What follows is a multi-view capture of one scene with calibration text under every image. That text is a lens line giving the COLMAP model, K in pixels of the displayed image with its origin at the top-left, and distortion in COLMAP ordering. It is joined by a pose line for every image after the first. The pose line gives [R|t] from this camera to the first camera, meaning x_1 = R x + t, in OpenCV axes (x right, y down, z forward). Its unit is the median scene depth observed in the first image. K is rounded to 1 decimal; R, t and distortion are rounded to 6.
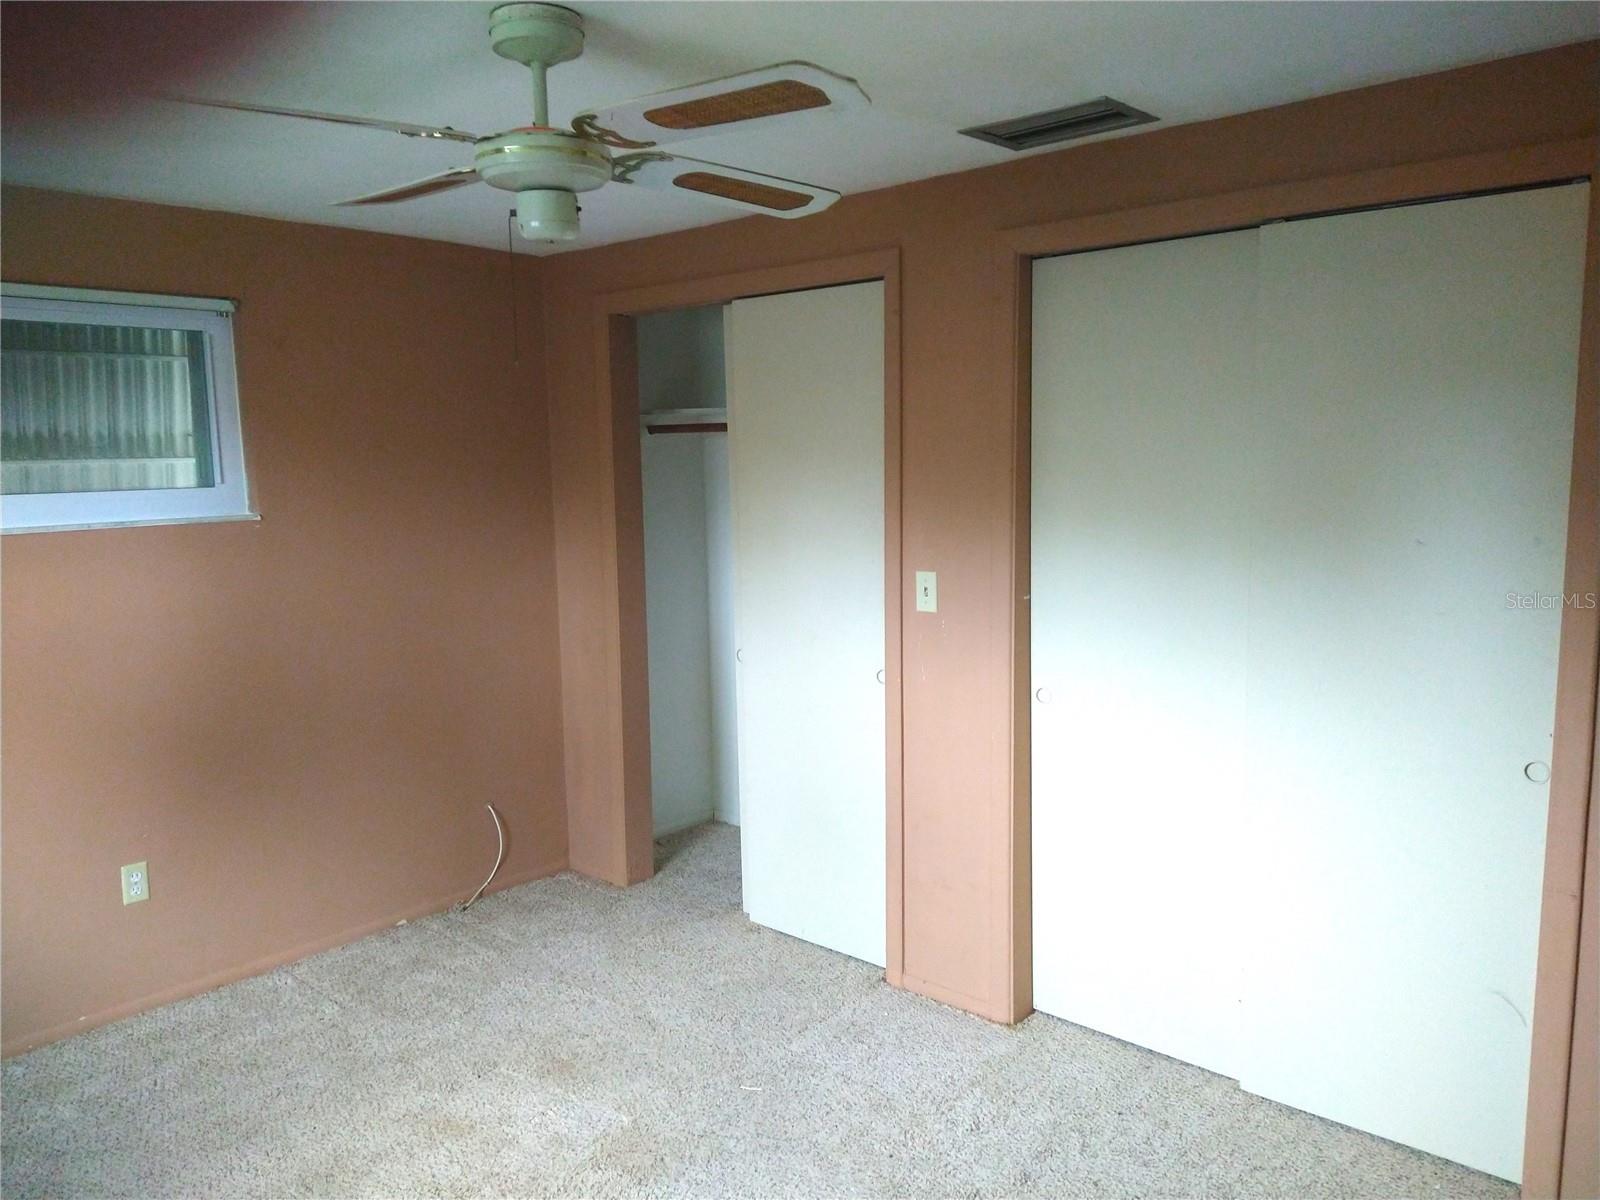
lens RADIAL K [[1171.5, 0, 800.0], [0, 1171.5, 600.0], [0, 0, 1]] dist [0.101710, -0.115008]
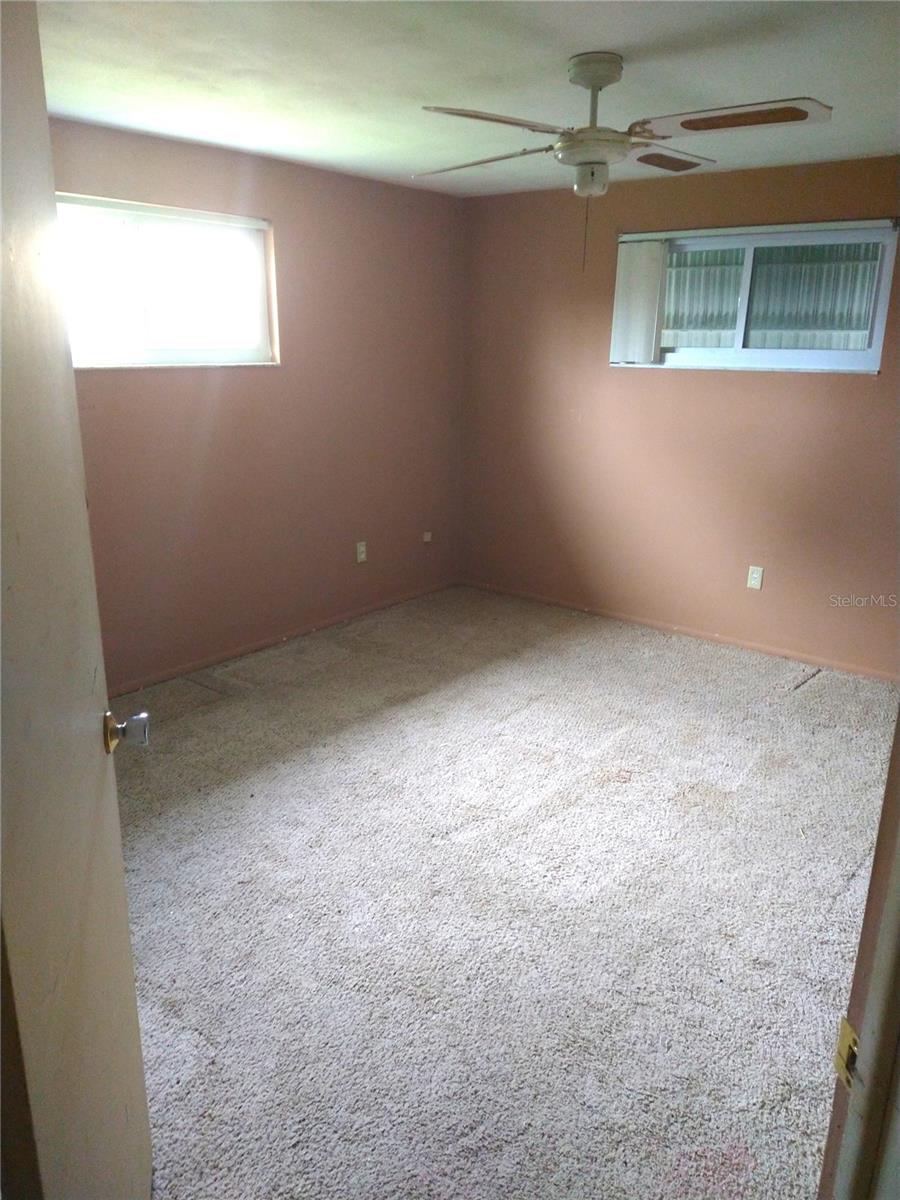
lens RADIAL K [[887.8, 0, 450.0], [0, 887.8, 600.0], [0, 0, 1]] dist [0.154901, -0.227669]
pose [[0.057568, 0.302031, -0.951558, 0.708242], [-0.138766, 0.946308, 0.291969, -0.061561], [0.988651, 0.115236, 0.096389, 0.425575]]
